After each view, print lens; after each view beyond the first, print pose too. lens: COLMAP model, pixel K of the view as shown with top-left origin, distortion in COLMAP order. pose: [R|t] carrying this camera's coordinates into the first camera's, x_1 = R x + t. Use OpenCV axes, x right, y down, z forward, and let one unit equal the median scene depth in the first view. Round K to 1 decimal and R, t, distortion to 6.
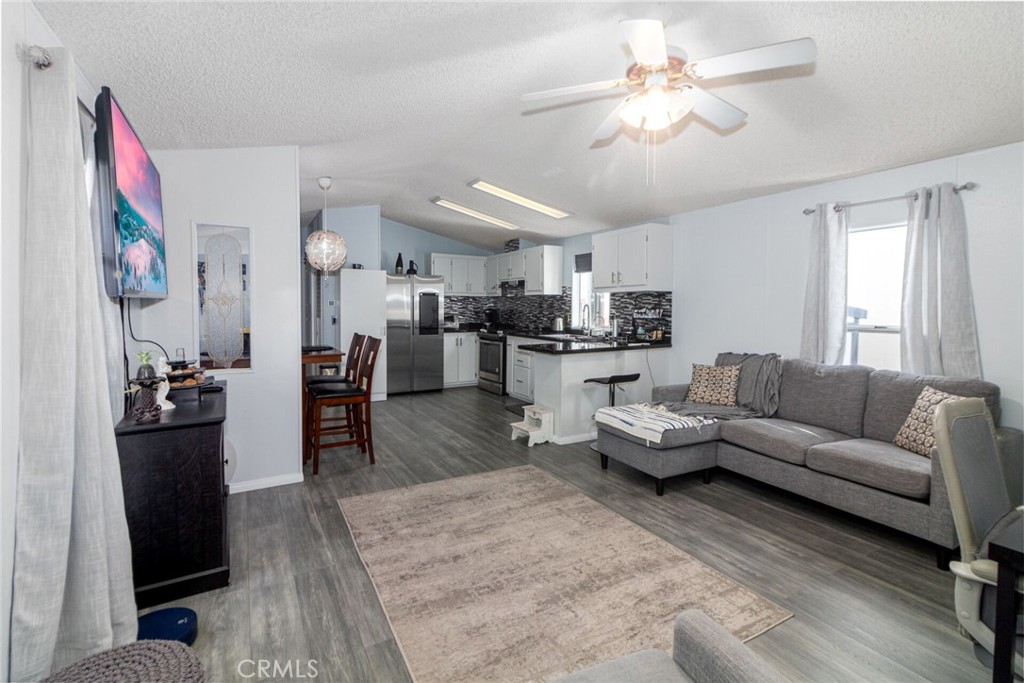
lens RADIAL K [[467.0, 0, 514.8], [0, 467.0, 306.9], [0, 0, 1]] dist [0.000187, 0.000132]
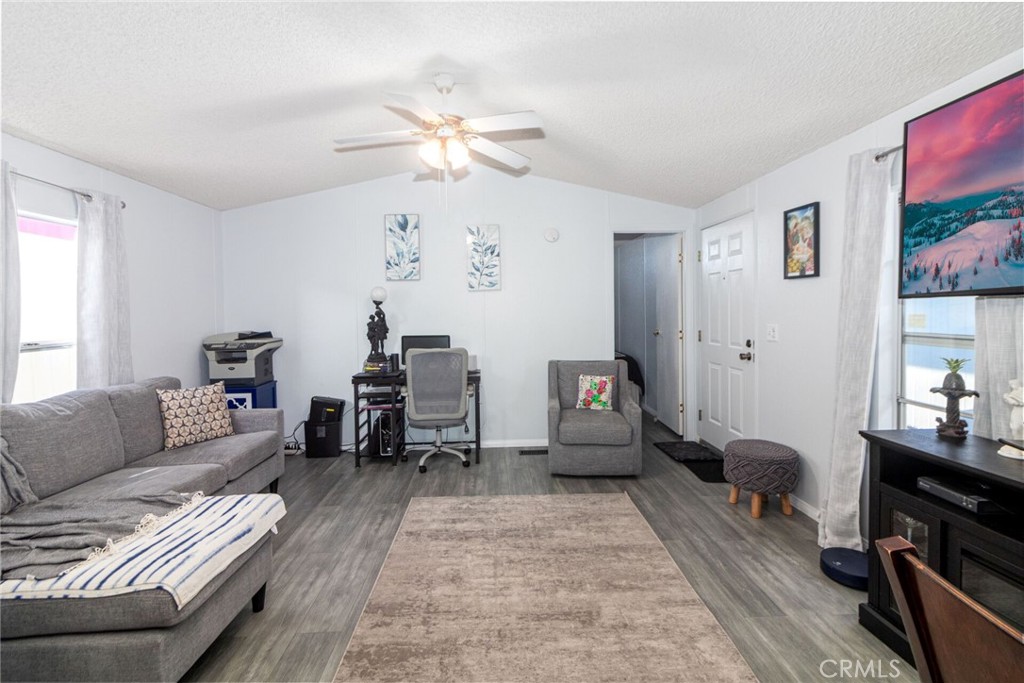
lens RADIAL K [[486.0, 0, 513.5], [0, 486.0, 328.2], [0, 0, 1]] dist [-0.000869, 0.000357]
pose [[-0.893284, -0.006943, 0.449440, -0.167882], [0.013586, 0.999007, 0.042435, -0.002536], [-0.449288, 0.044013, -0.892302, 0.805136]]
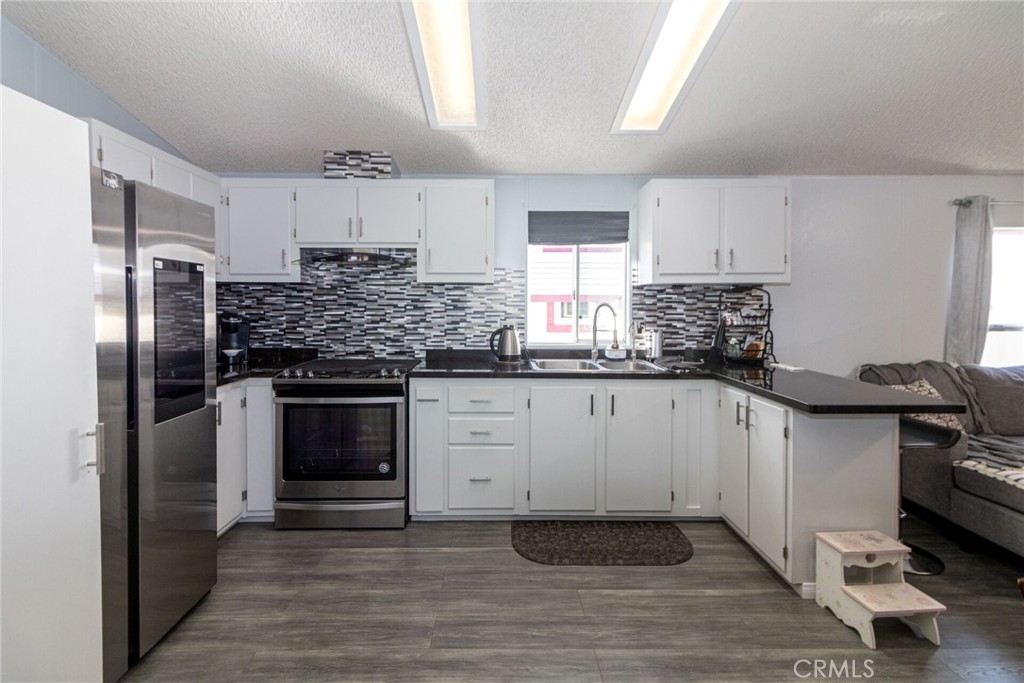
lens RADIAL K [[467.0, 0, 514.8], [0, 467.0, 306.9], [0, 0, 1]] dist [0.000187, 0.000132]
pose [[0.470429, -0.005241, 0.882422, -0.408582], [0.001343, 0.999985, 0.005224, -0.004071], [-0.882437, -0.001273, 0.470429, 0.875352]]
